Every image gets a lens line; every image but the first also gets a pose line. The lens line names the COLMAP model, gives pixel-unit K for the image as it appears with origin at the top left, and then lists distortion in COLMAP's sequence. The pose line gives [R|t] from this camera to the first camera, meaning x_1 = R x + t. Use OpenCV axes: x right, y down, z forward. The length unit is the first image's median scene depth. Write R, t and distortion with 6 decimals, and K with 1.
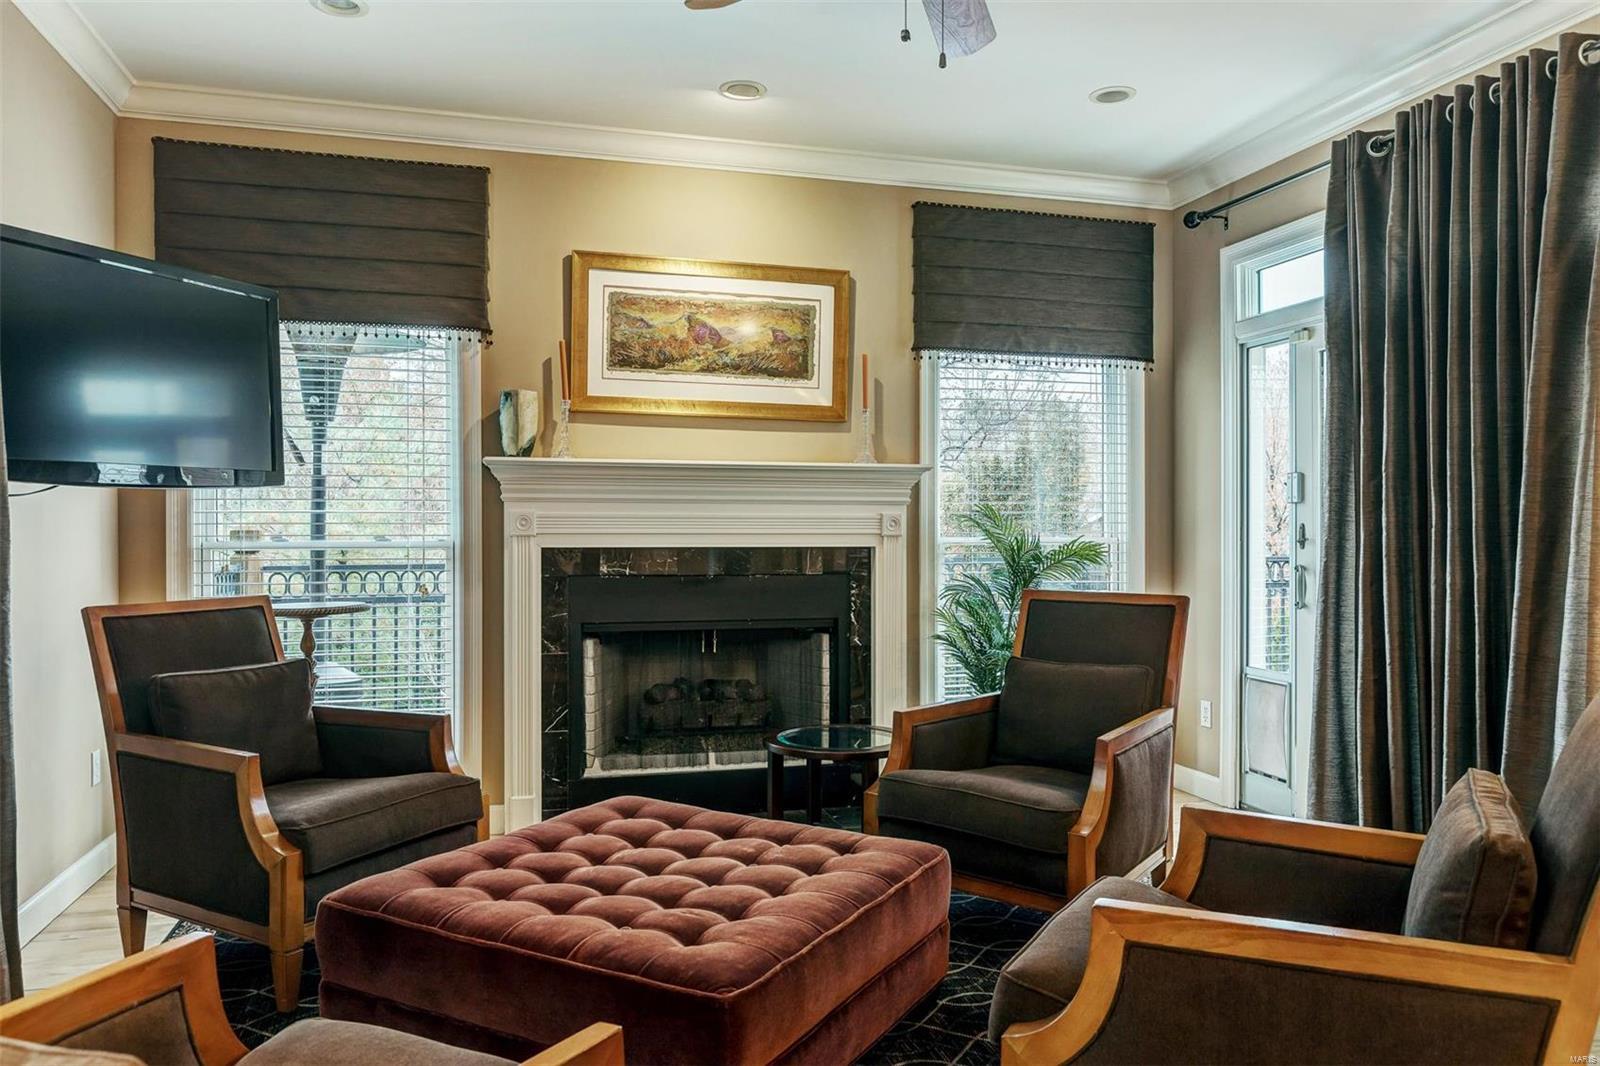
lens RADIAL K [[1105.7, 0, 800.2], [0, 1105.7, 529.6], [0, 0, 1]] dist [0.004001, 0.000901]
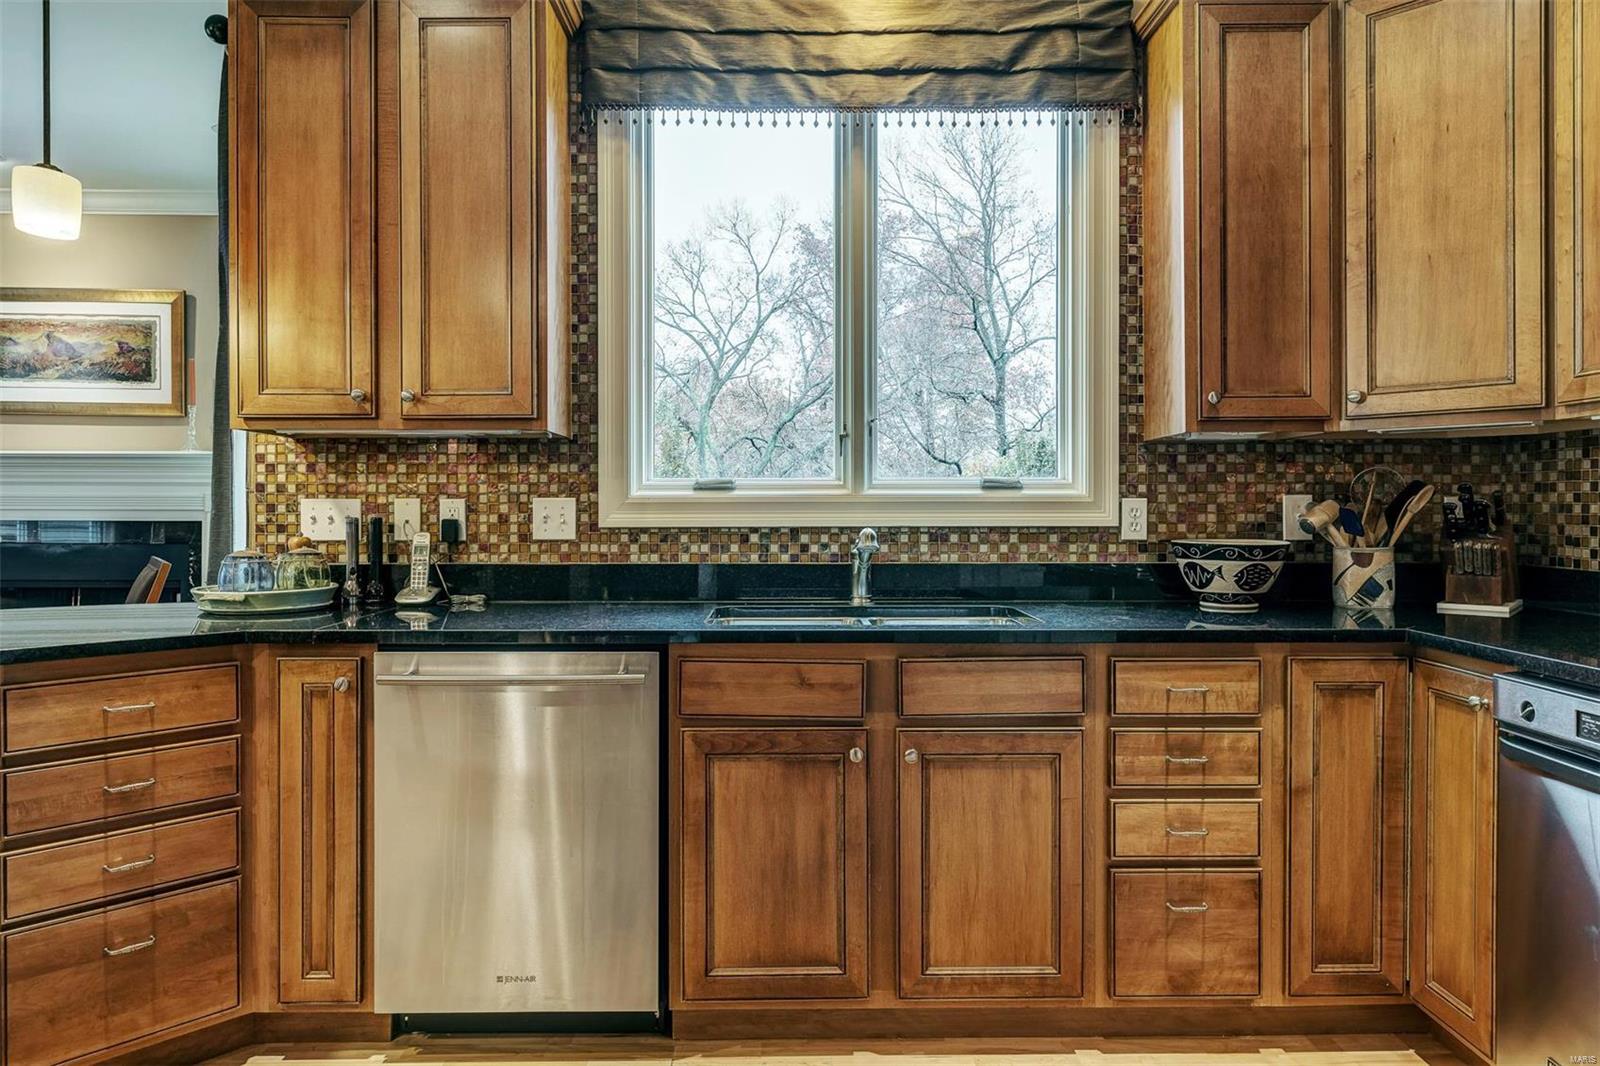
lens RADIAL K [[1040.8, 0, 805.4], [0, 1040.8, 516.7], [0, 0, 1]] dist [0.005103, -0.001923]
pose [[0.968106, 0.003622, -0.250516, 1.025562], [-0.002453, 0.999985, 0.004981, 0.003911], [0.250530, -0.004208, 0.968100, 0.078010]]
